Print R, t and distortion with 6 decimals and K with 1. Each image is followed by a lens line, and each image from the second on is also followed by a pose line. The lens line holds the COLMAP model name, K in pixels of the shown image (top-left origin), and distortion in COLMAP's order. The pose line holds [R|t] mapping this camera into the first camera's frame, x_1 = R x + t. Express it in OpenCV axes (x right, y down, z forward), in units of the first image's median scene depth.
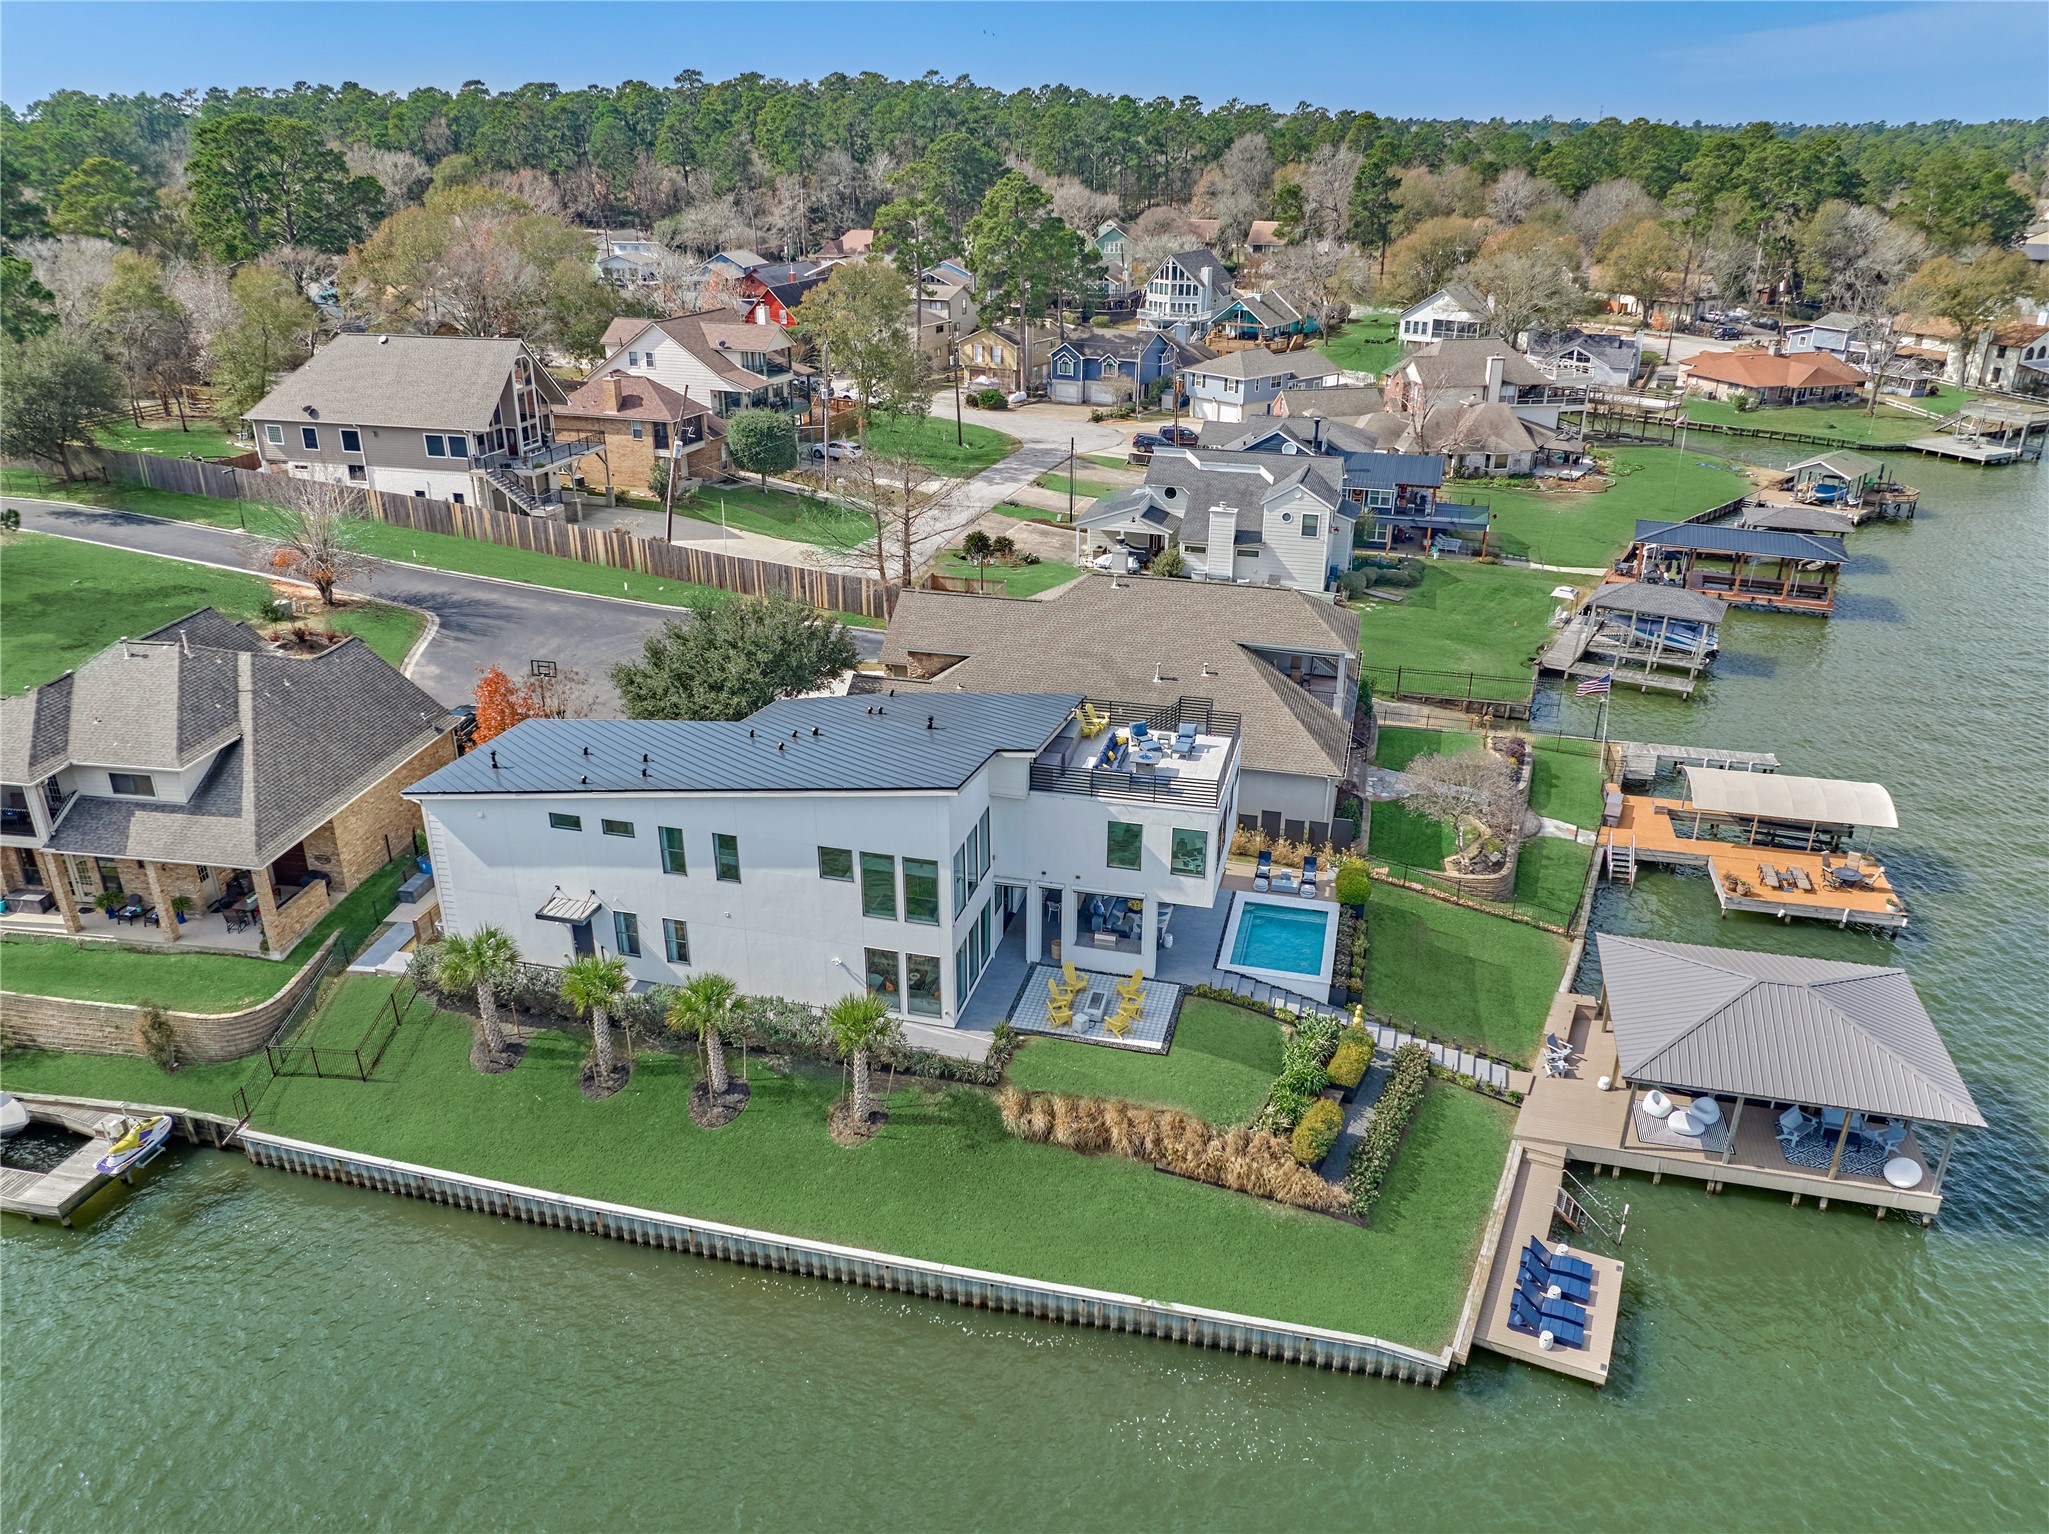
lens RADIAL K [[1465.8, 0, 1024.5], [0, 1465.8, 767.0], [0, 0, 1]] dist [-0.034028, 0.000931]
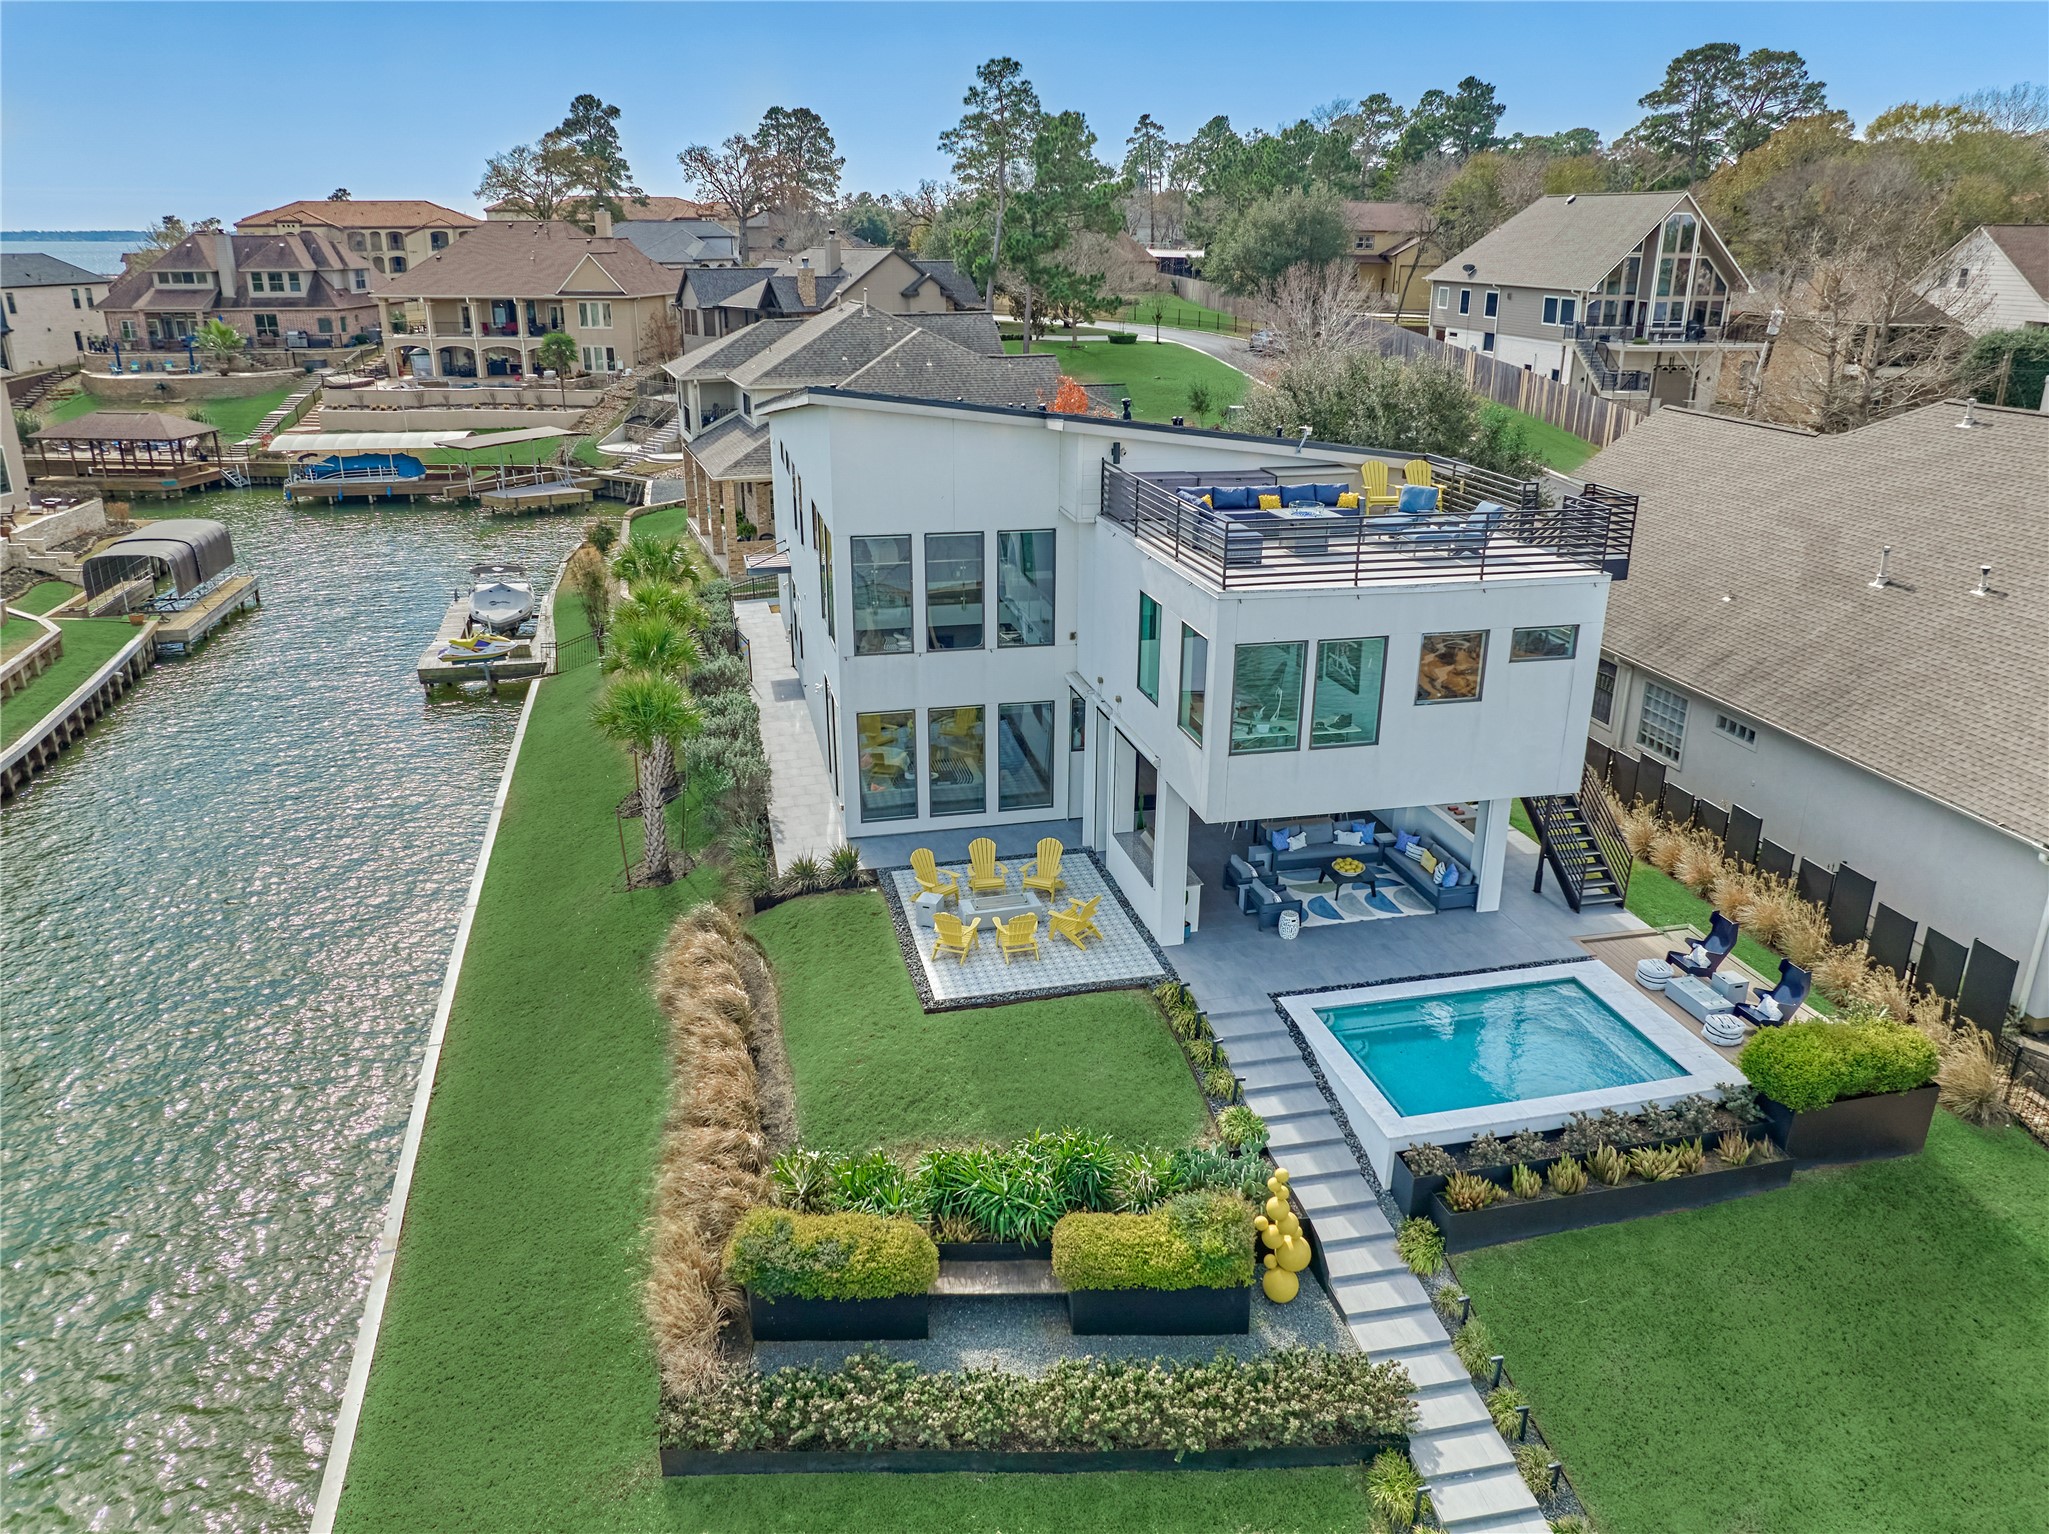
lens RADIAL K [[1465.8, 0, 1024.5], [0, 1465.8, 767.0], [0, 0, 1]] dist [-0.034028, 0.000931]
pose [[0.460760, 0.305527, -0.833279, 0.239818], [-0.362565, 0.921761, 0.137489, 0.019450], [0.810090, 0.238768, 0.535484, 0.355135]]
